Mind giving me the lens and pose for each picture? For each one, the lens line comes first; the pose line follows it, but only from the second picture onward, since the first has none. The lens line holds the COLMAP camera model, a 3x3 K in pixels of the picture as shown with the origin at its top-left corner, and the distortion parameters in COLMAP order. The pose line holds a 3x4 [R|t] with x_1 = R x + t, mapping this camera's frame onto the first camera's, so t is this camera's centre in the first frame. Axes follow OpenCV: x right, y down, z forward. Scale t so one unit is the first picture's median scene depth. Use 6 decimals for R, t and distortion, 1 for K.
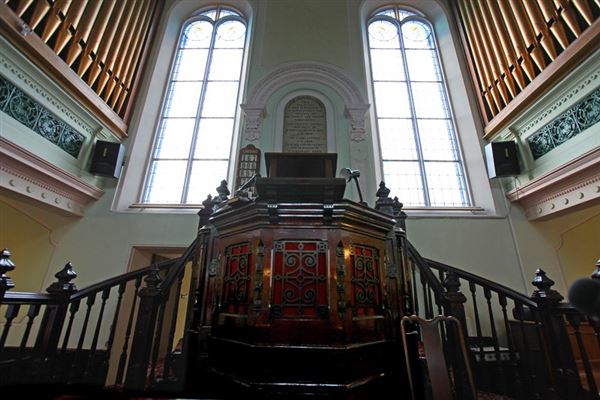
lens RADIAL K [[272.6, 0, 302.6], [0, 272.6, 198.4], [0, 0, 1]] dist [-0.051475, 0.017603]
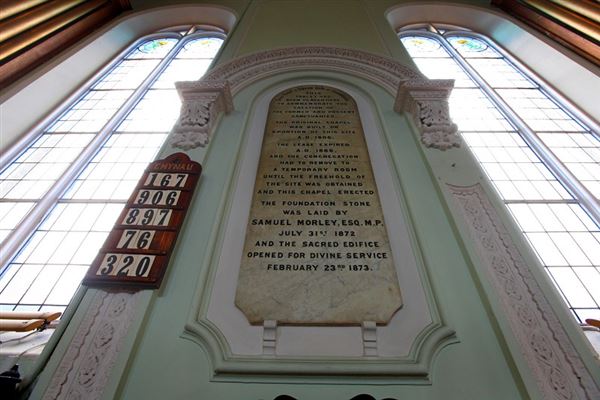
lens RADIAL K [[272.6, 0, 302.6], [0, 272.6, 198.4], [0, 0, 1]] dist [-0.051475, 0.017603]
pose [[0.999999, -0.001256, 0.000424, -0.009864], [0.001324, 0.931795, -0.362983, 0.007224], [0.000061, 0.362983, 0.931796, 0.605767]]
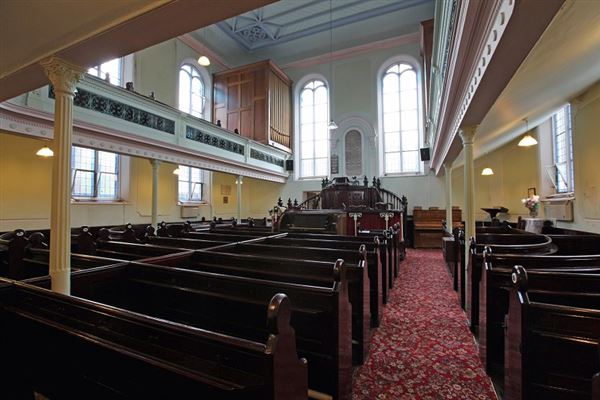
lens RADIAL K [[272.6, 0, 302.6], [0, 272.6, 198.4], [0, 0, 1]] dist [-0.051475, 0.017603]
pose [[0.904303, -0.024025, -0.426215, 0.666839], [0.156606, 0.947475, 0.278864, -0.557148], [0.397129, -0.318926, 0.860567, -1.596785]]
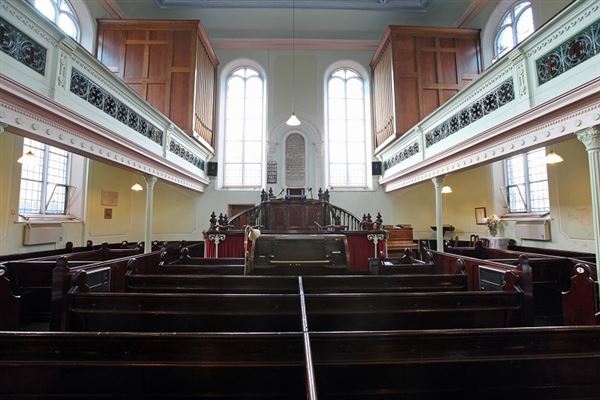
lens RADIAL K [[272.6, 0, 302.6], [0, 272.6, 198.4], [0, 0, 1]] dist [-0.051475, 0.017603]
pose [[0.999884, -0.007624, 0.013174, 0.039182], [0.003831, 0.963711, 0.266921, -0.458121], [-0.014730, -0.266840, 0.963628, -1.225382]]
